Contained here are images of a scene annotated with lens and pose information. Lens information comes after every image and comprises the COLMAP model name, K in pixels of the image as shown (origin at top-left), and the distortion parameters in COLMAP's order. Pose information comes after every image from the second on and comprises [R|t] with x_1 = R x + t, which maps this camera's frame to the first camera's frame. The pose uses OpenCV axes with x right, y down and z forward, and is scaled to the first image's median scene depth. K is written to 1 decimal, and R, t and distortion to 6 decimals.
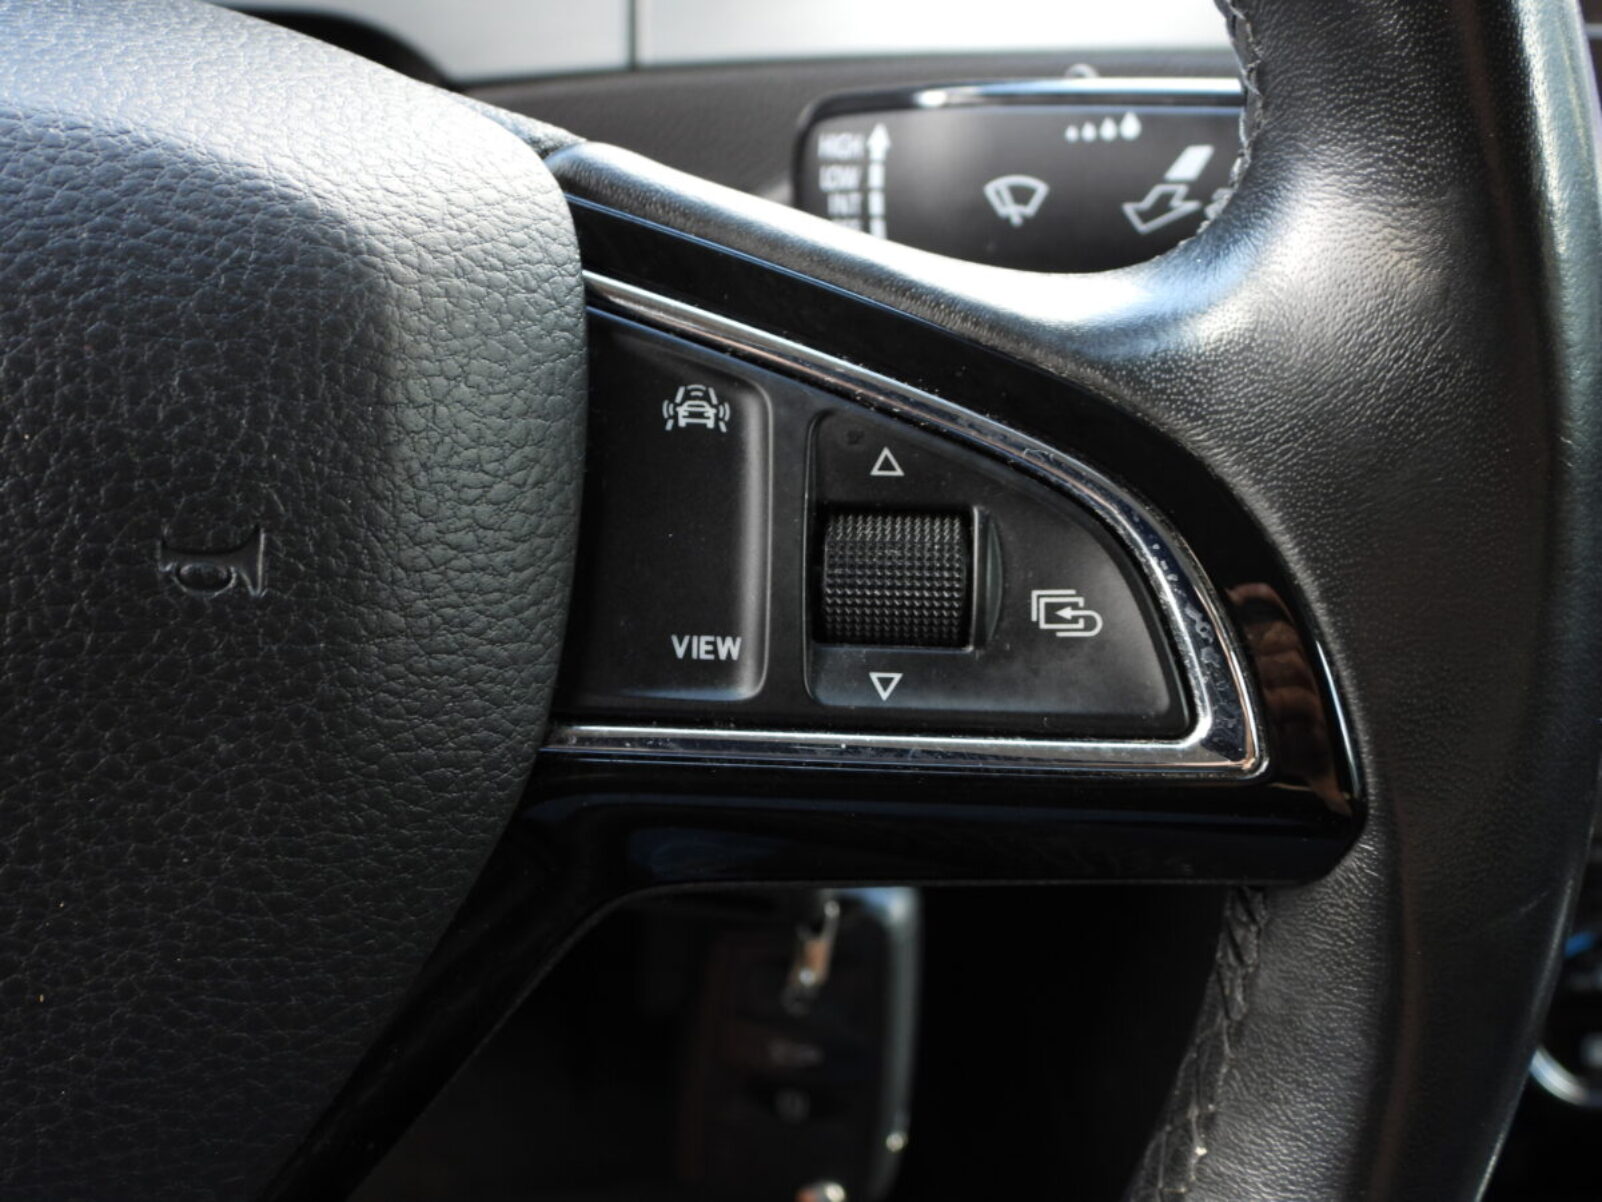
lens RADIAL K [[2558.7, 0, 800.6], [0, 2558.7, 600.2], [0, 0, 1]] dist [-0.045766, 0.000000]
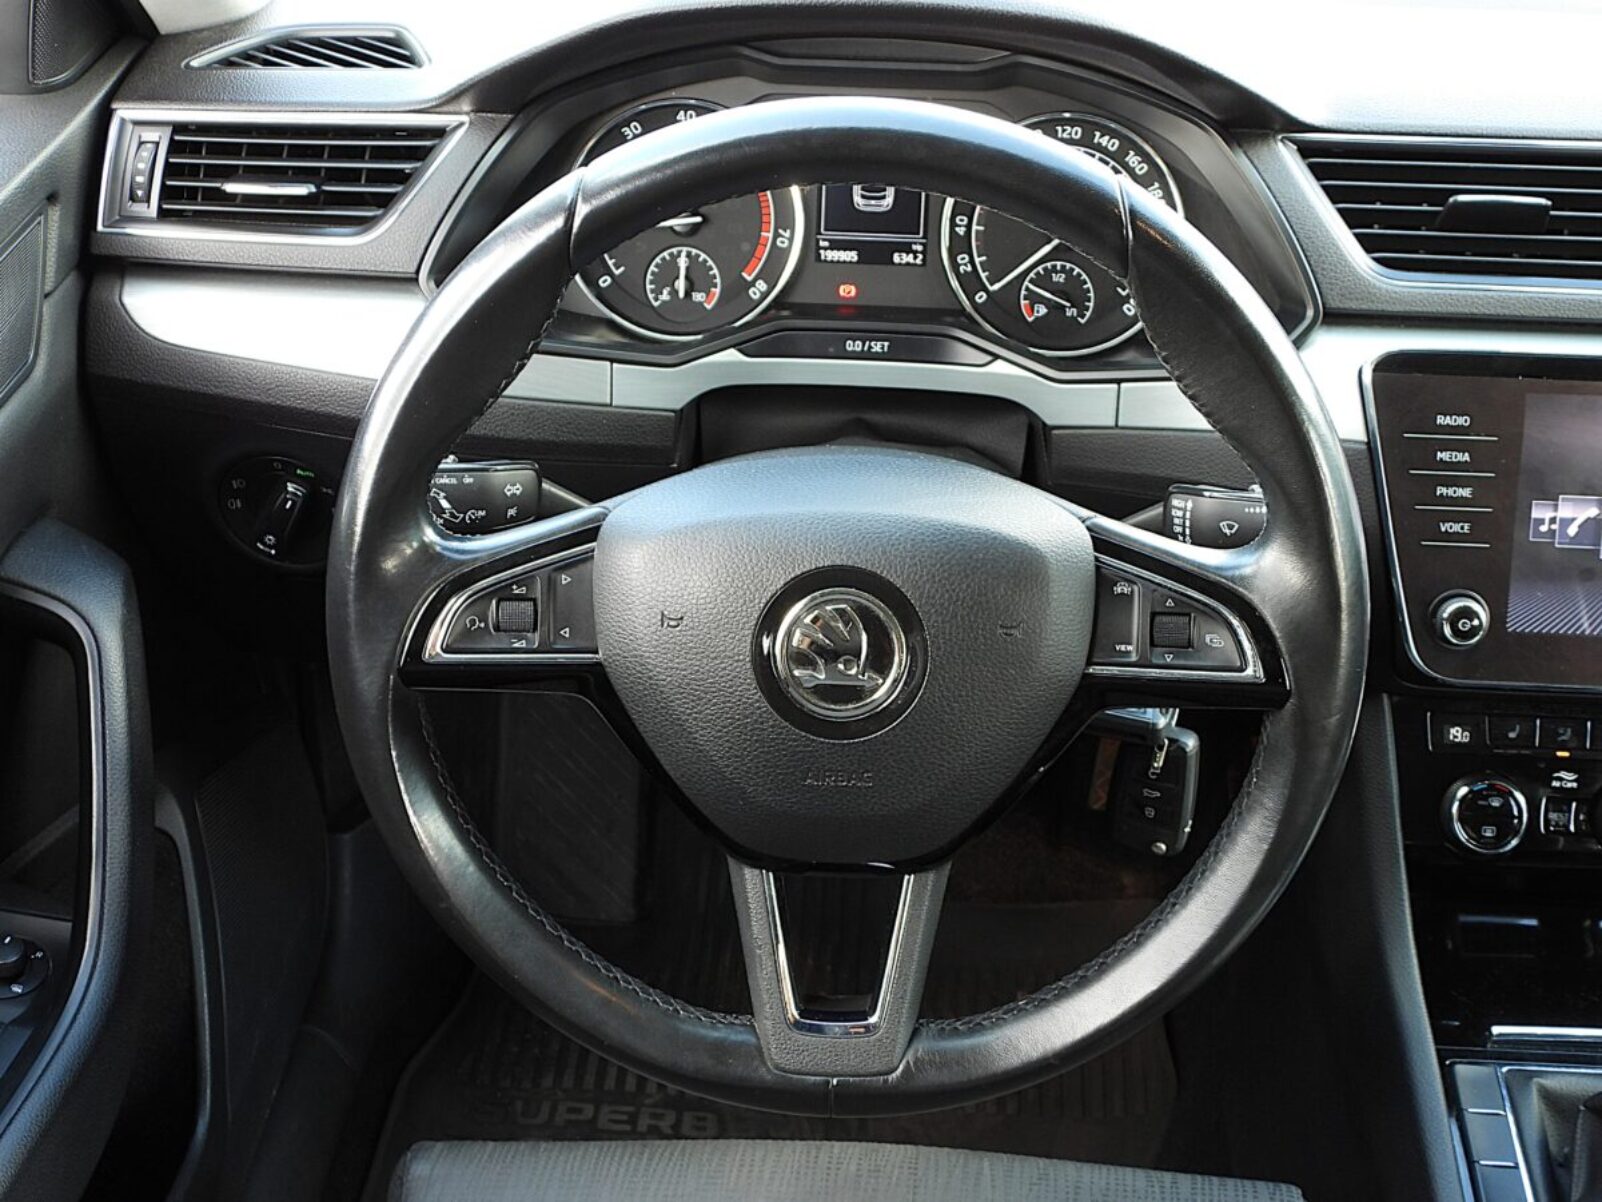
lens RADIAL K [[2056.9, 0, 798.0], [0, 2056.9, 601.5], [0, 0, 1]] dist [-0.038865, 0.000000]
pose [[0.977816, 0.011064, -0.209171, 0.137727], [-0.001543, 0.998957, 0.045628, -0.202203], [0.209458, -0.044293, 0.976814, -2.277657]]
